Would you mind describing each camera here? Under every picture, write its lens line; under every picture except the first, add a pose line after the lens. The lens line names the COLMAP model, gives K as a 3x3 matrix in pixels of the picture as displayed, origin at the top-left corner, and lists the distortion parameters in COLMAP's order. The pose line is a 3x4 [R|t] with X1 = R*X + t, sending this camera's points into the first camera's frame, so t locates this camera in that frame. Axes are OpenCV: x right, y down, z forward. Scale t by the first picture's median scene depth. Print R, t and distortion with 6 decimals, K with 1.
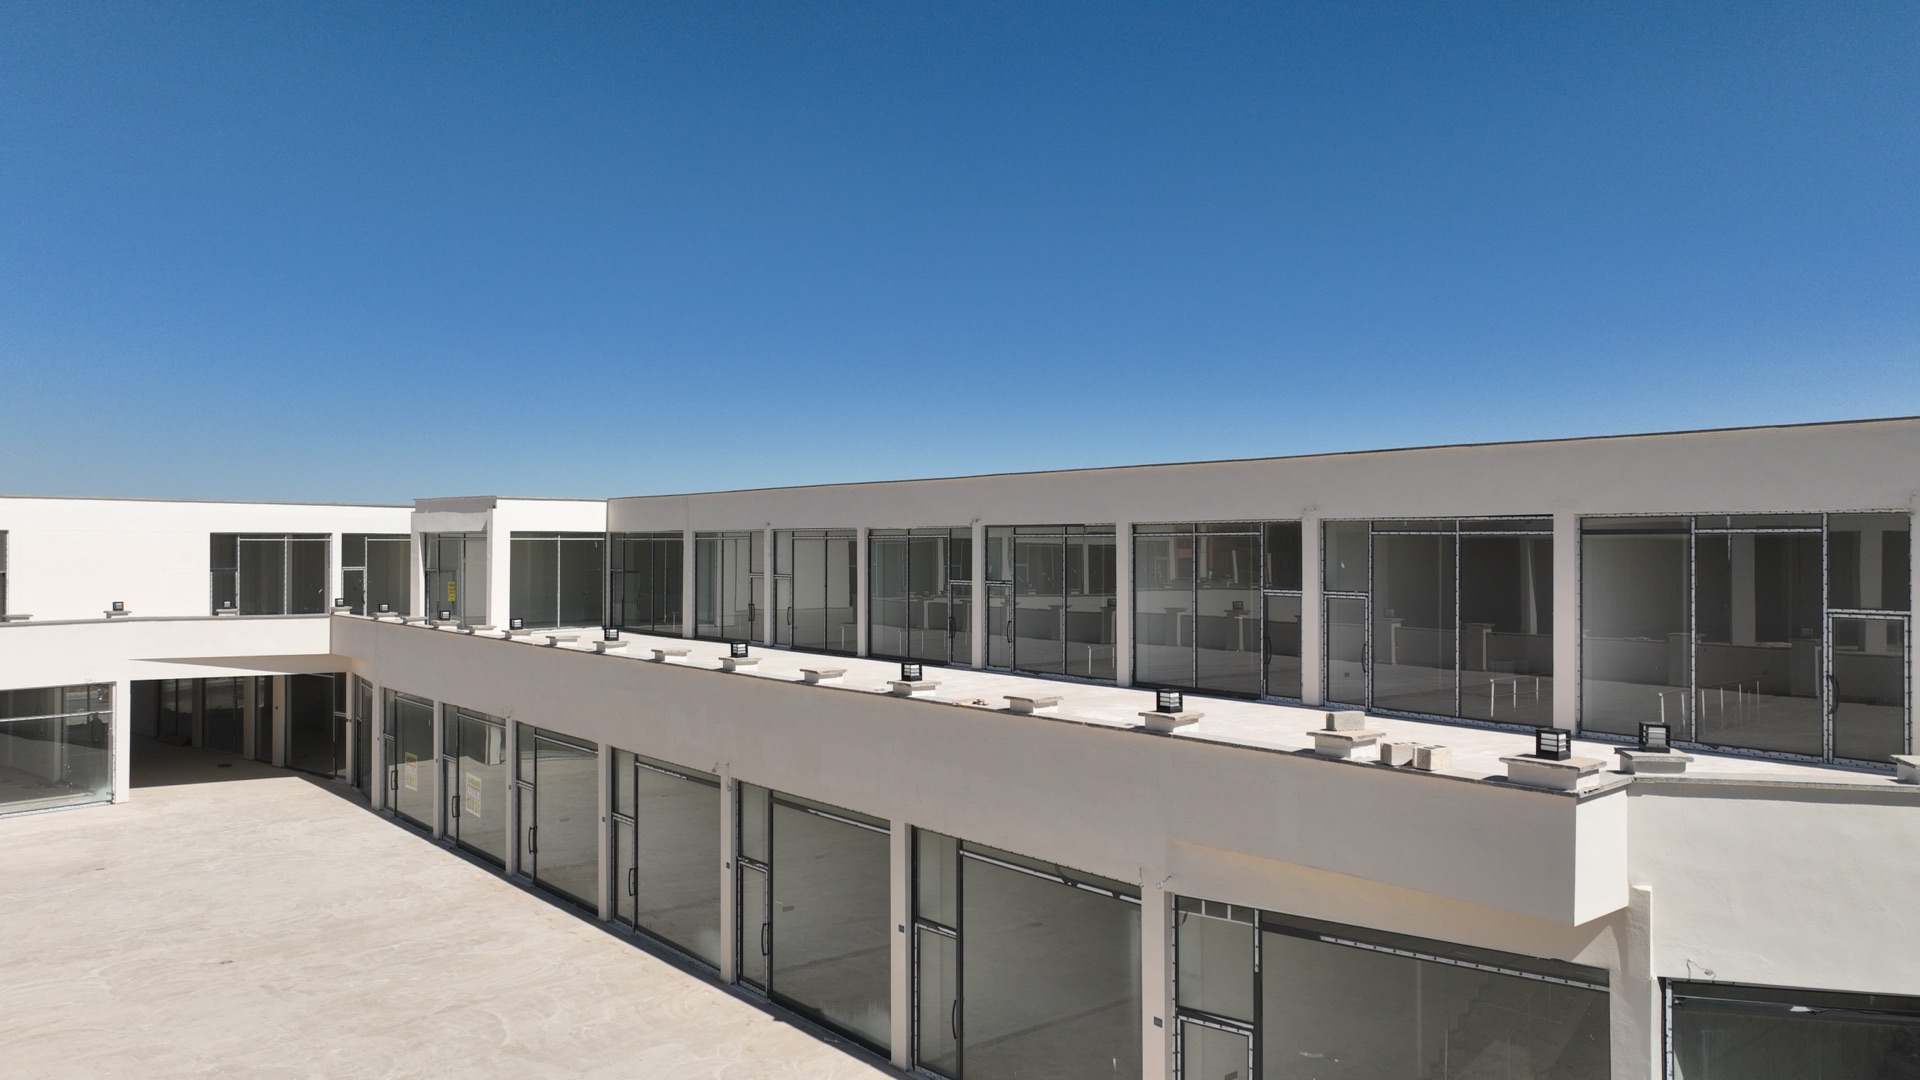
lens RADIAL K [[1345.2, 0, 960.0], [0, 1345.2, 540.0], [0, 0, 1]] dist [-0.011774, 0.026717]
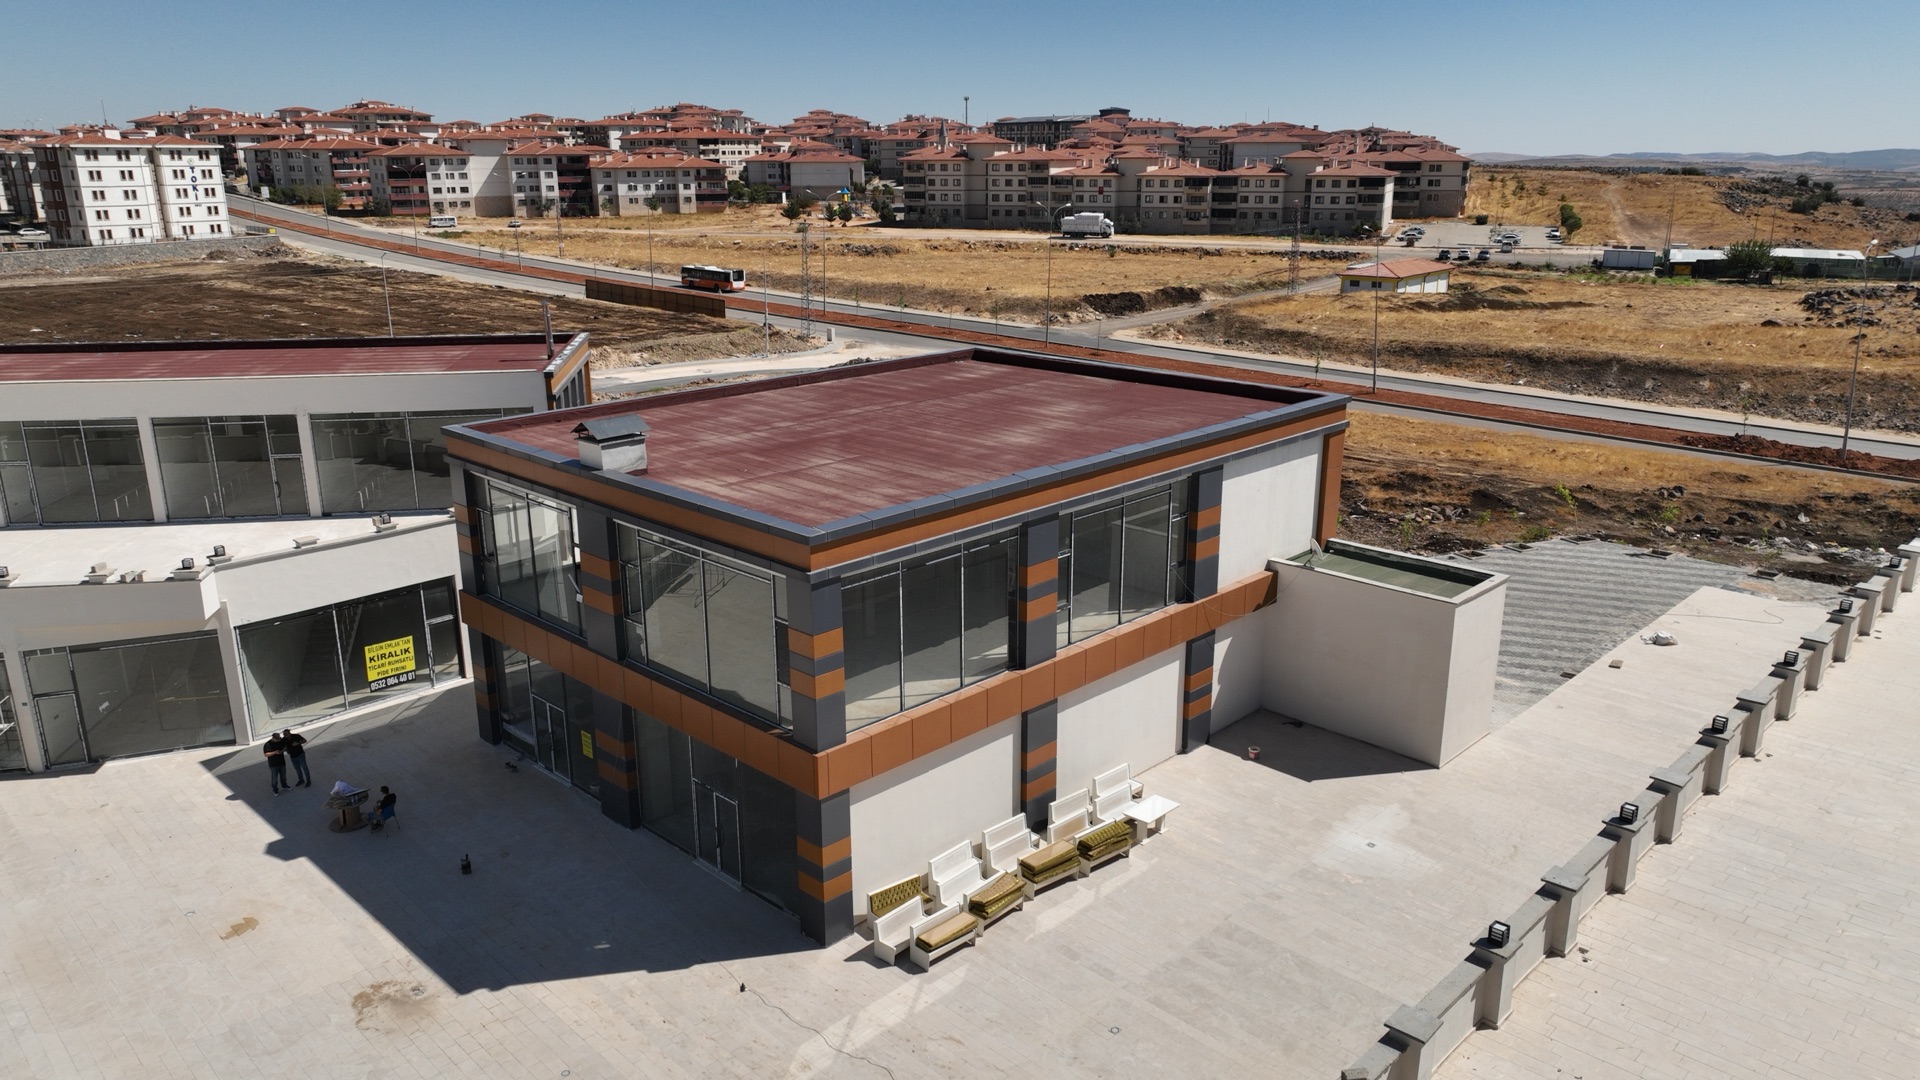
lens RADIAL K [[1345.2, 0, 960.0], [0, 1345.2, 540.0], [0, 0, 1]] dist [-0.011774, 0.026717]
pose [[0.518105, -0.239593, 0.821074, -0.365890], [-0.002364, 0.959560, 0.281495, -0.245363], [-0.855313, -0.147785, 0.496587, -0.641396]]
